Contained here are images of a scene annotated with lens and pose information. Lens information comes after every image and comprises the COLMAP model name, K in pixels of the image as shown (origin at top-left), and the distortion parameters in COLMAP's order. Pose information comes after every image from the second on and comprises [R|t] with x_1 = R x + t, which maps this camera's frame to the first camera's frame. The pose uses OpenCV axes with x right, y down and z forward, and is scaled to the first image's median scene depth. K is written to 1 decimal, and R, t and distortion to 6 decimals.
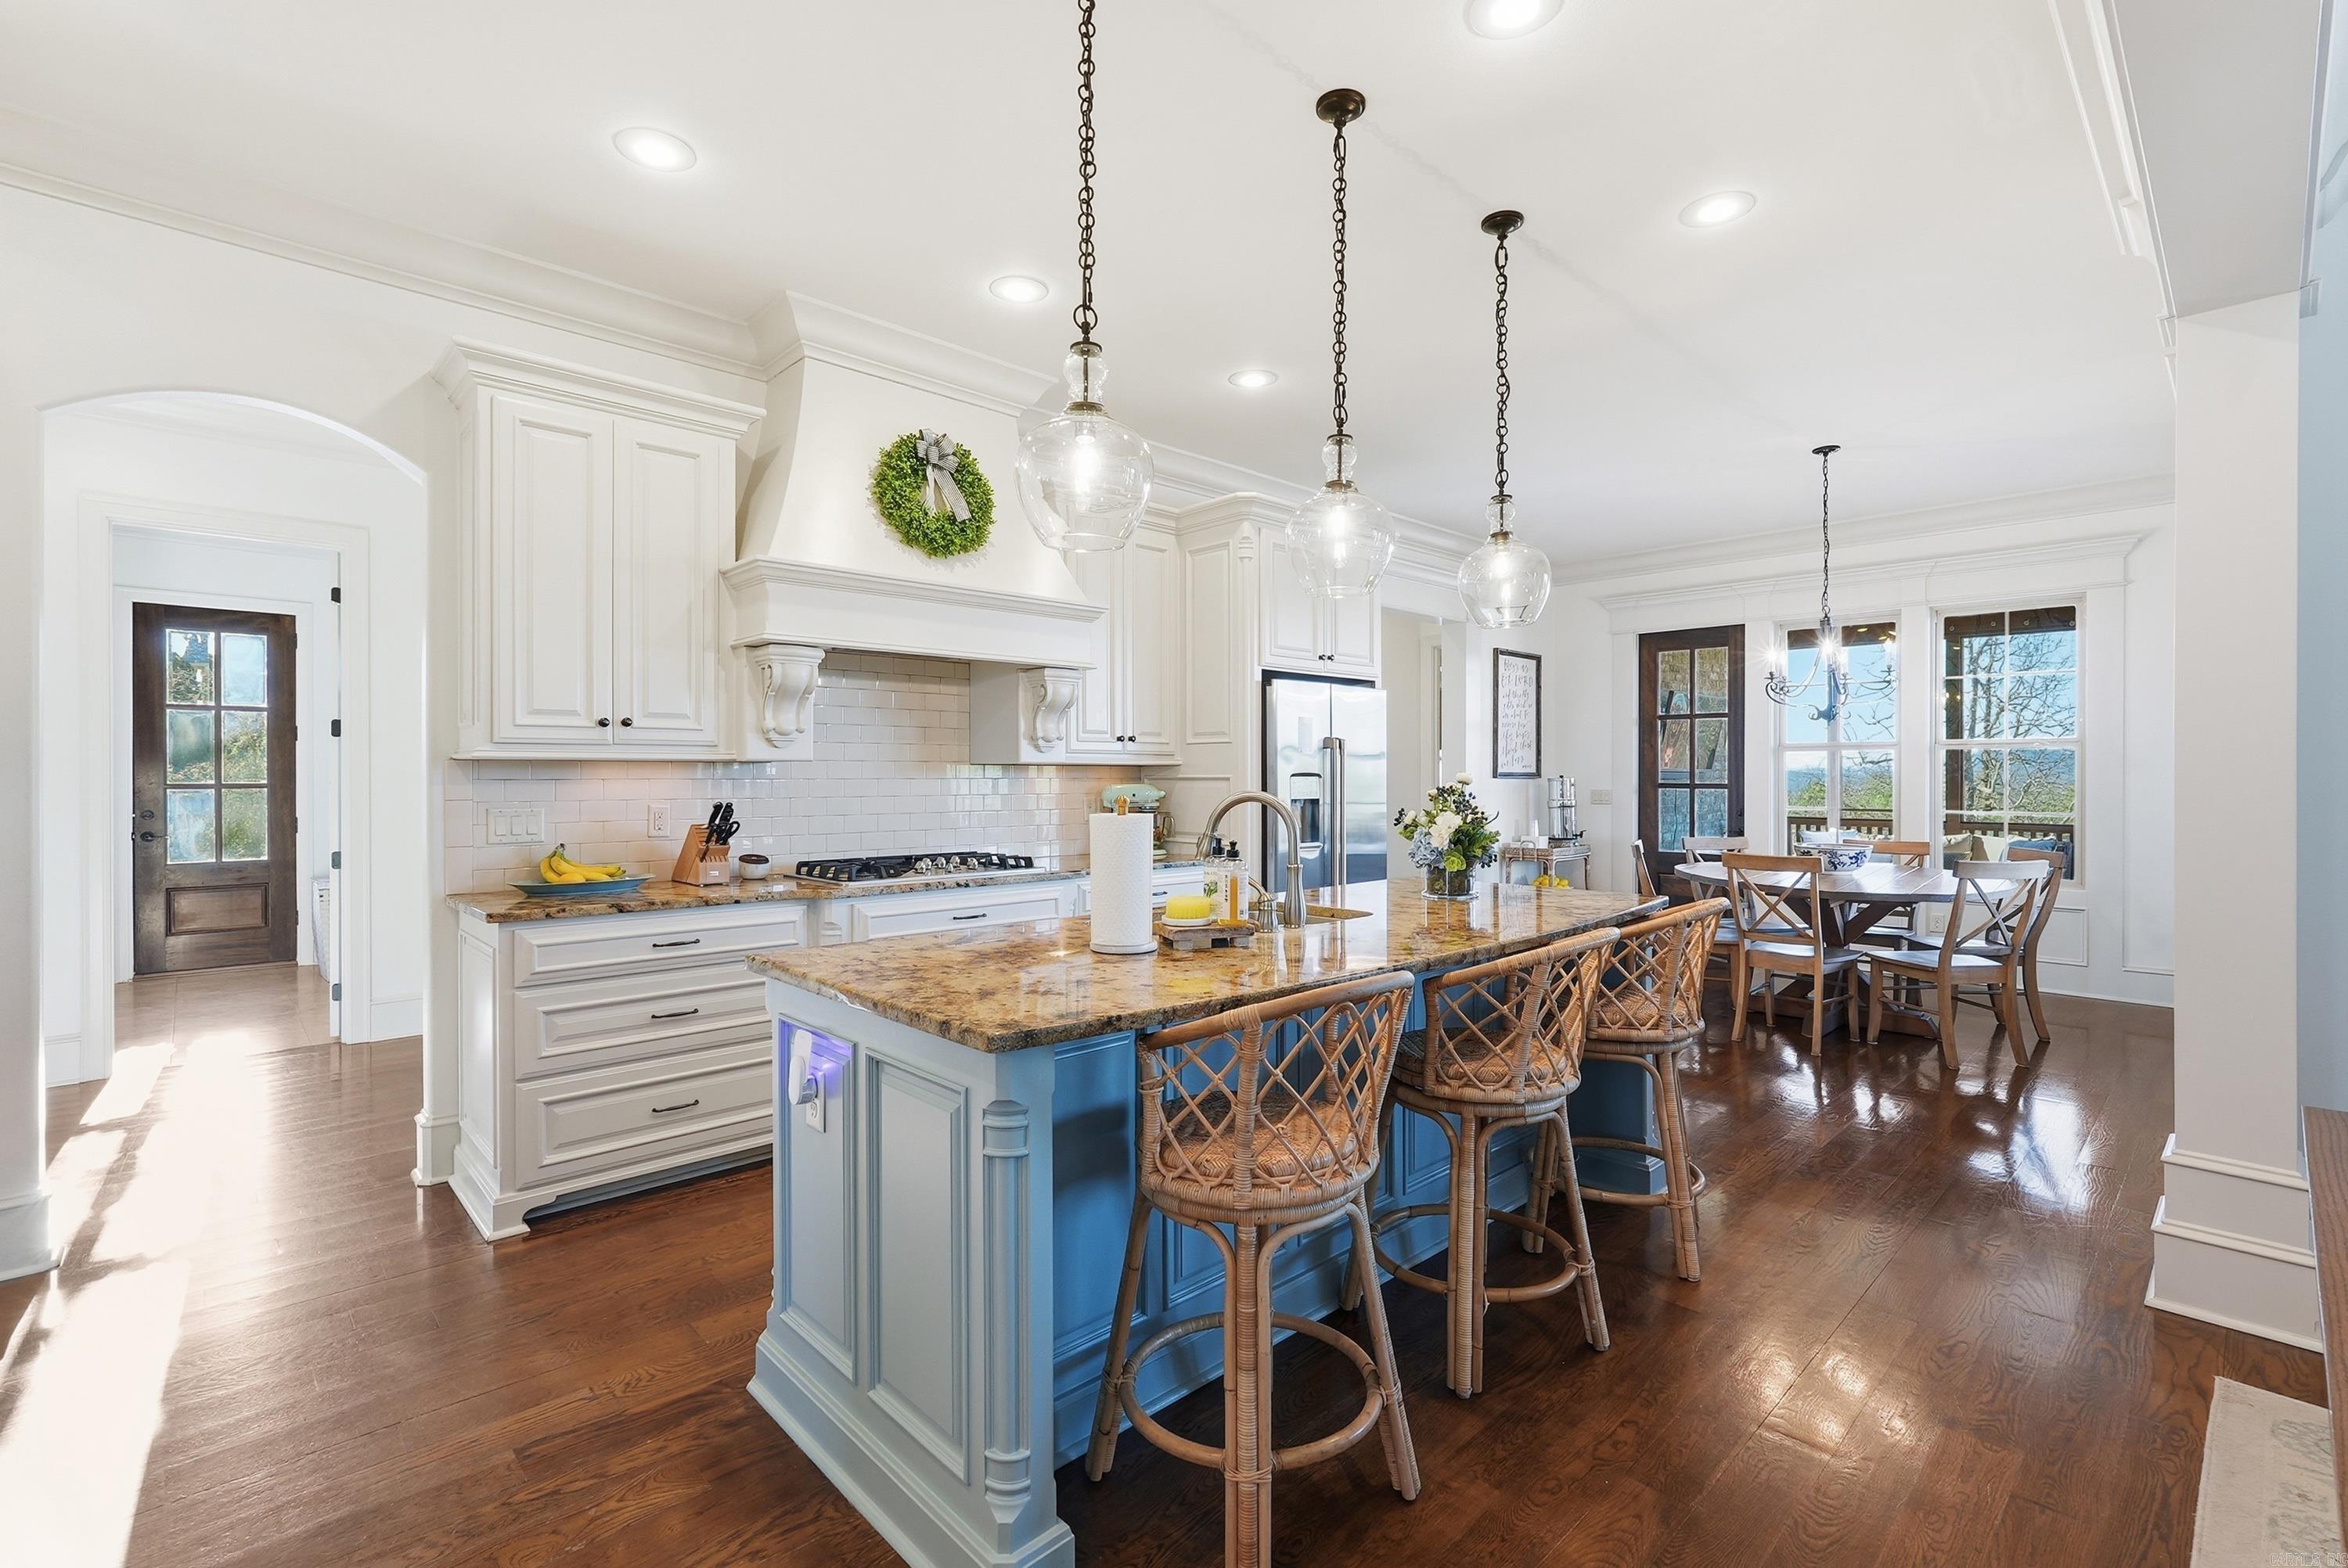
lens RADIAL K [[1049.2, 0, 1163.0], [0, 1049.2, 772.0], [0, 0, 1]] dist [-0.009801, 0.003248]
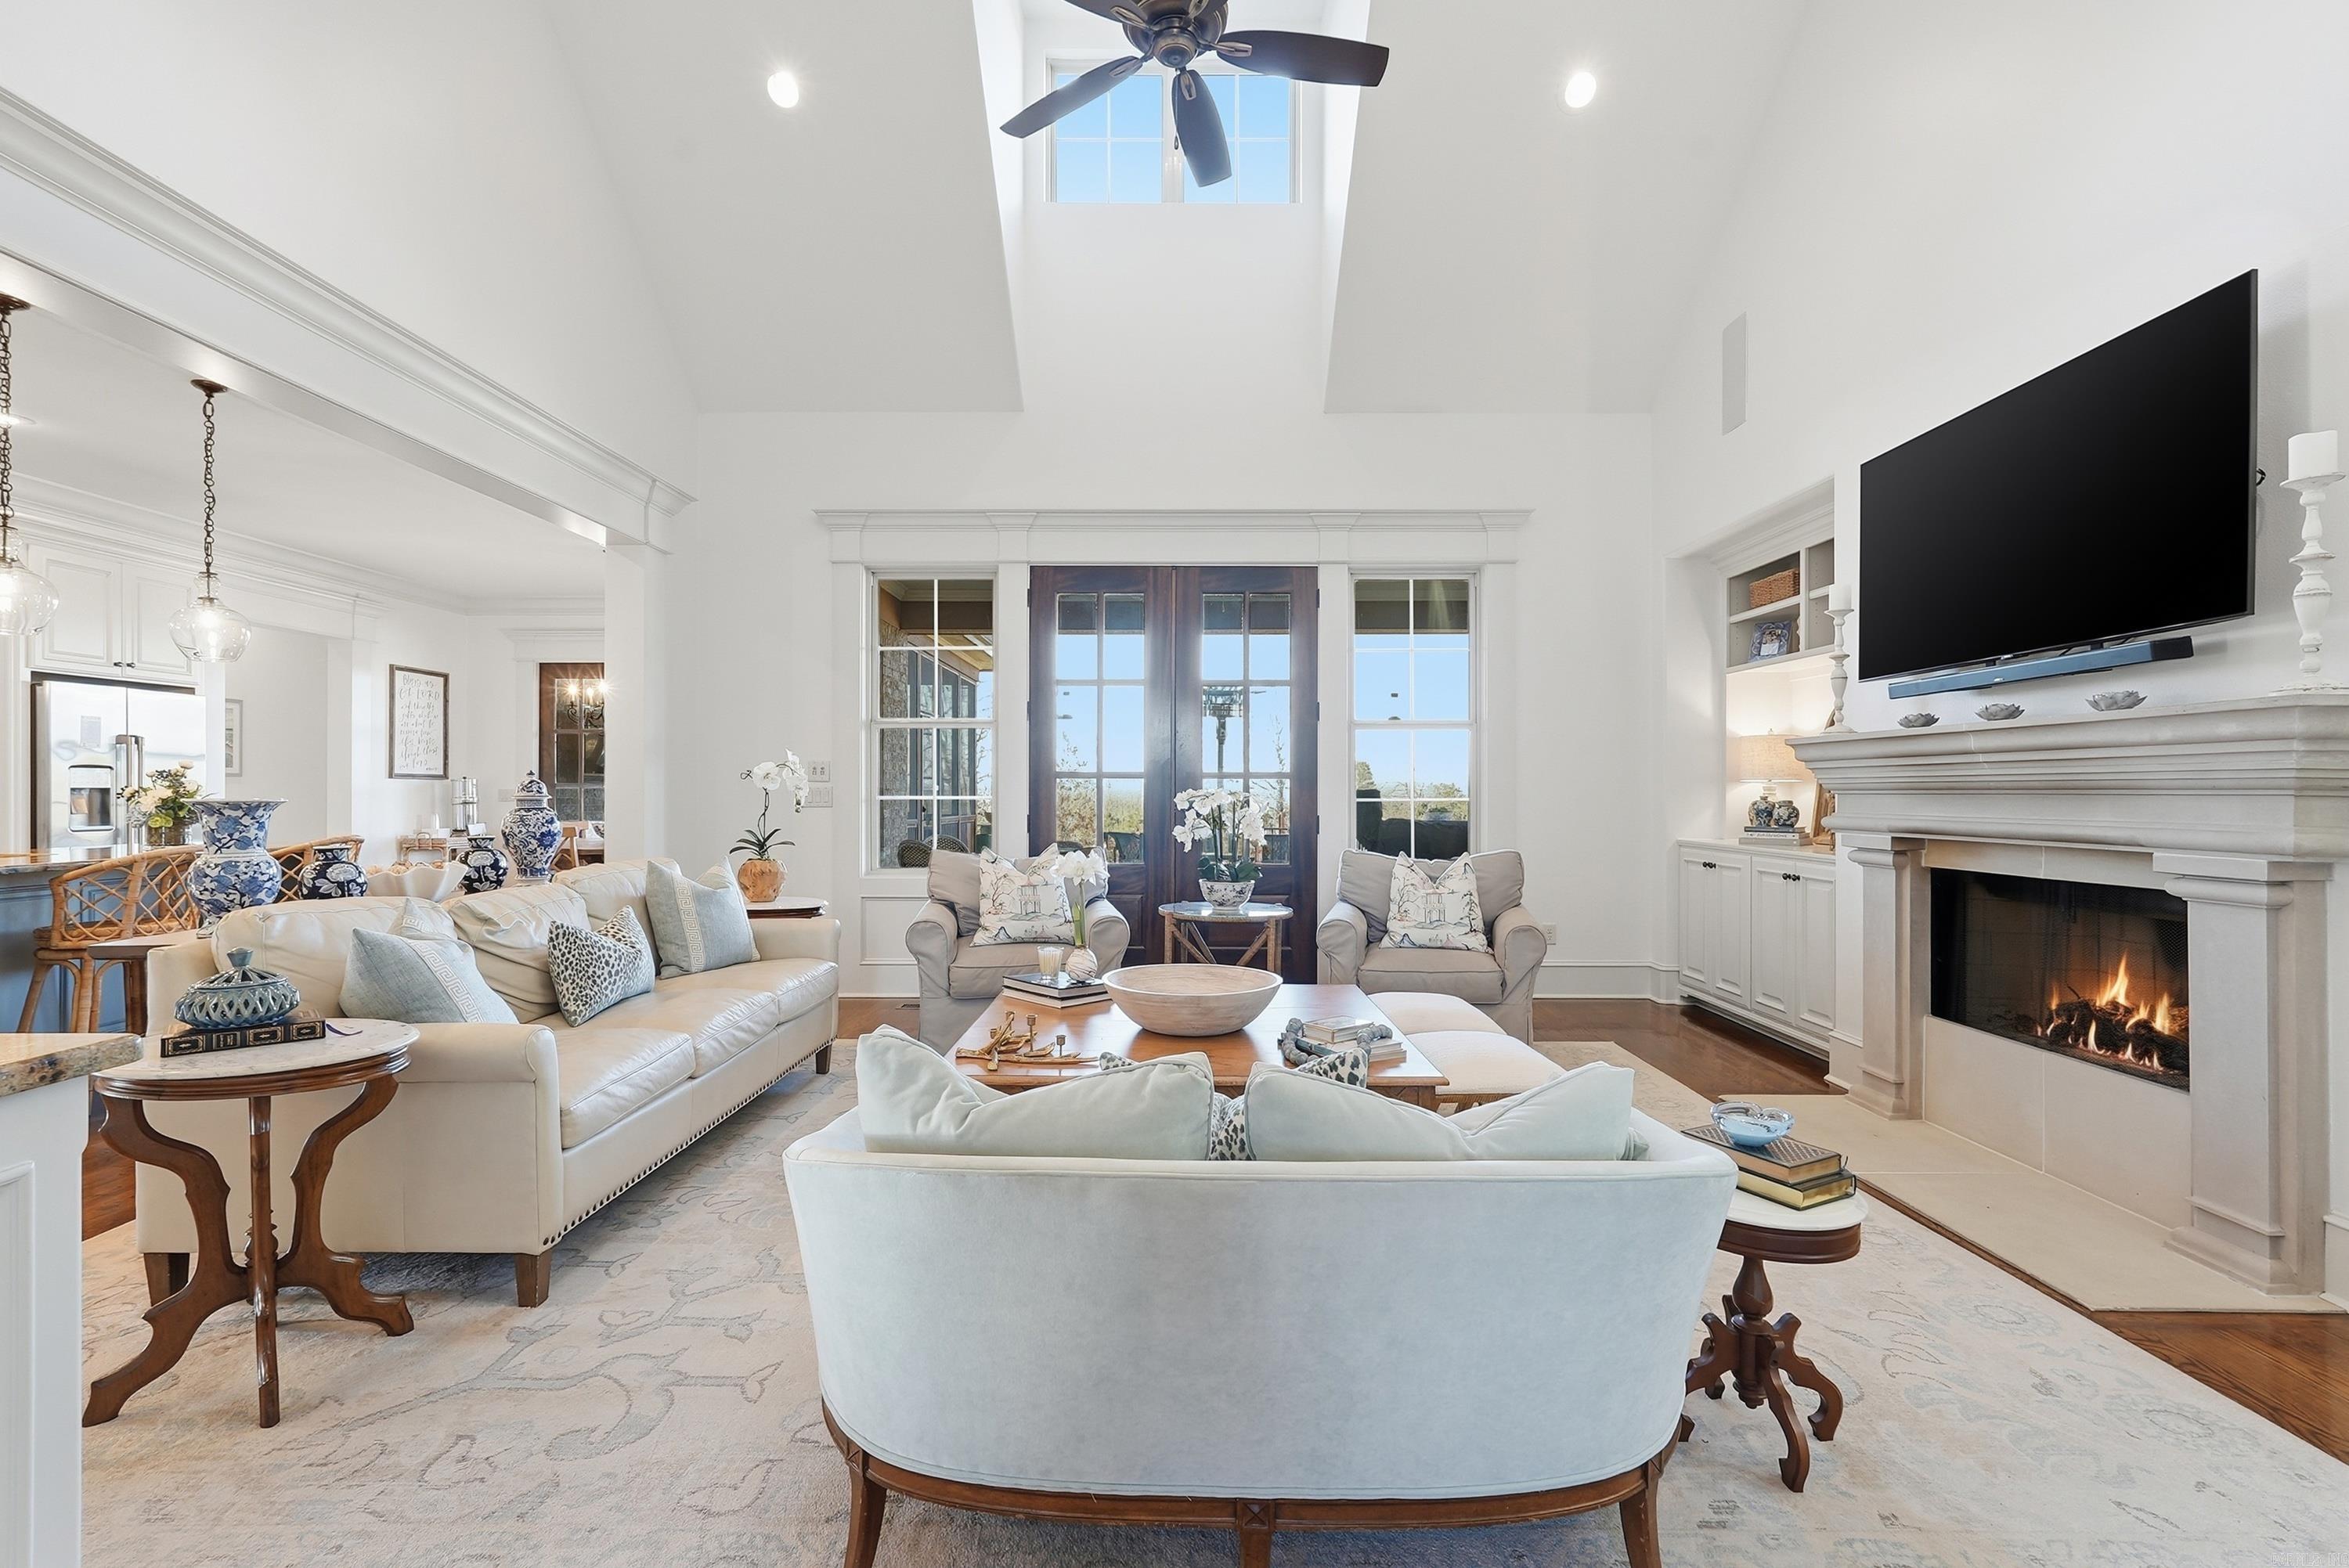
lens RADIAL K [[1049.7, 0, 1185.4], [0, 1049.7, 795.8], [0, 0, 1]] dist [-0.009801, 0.003248]
pose [[0.684575, -0.000231, 0.728943, 0.079513], [-0.005378, 0.999971, 0.005367, 0.014100], [-0.728923, -0.007594, 0.684554, -0.409751]]
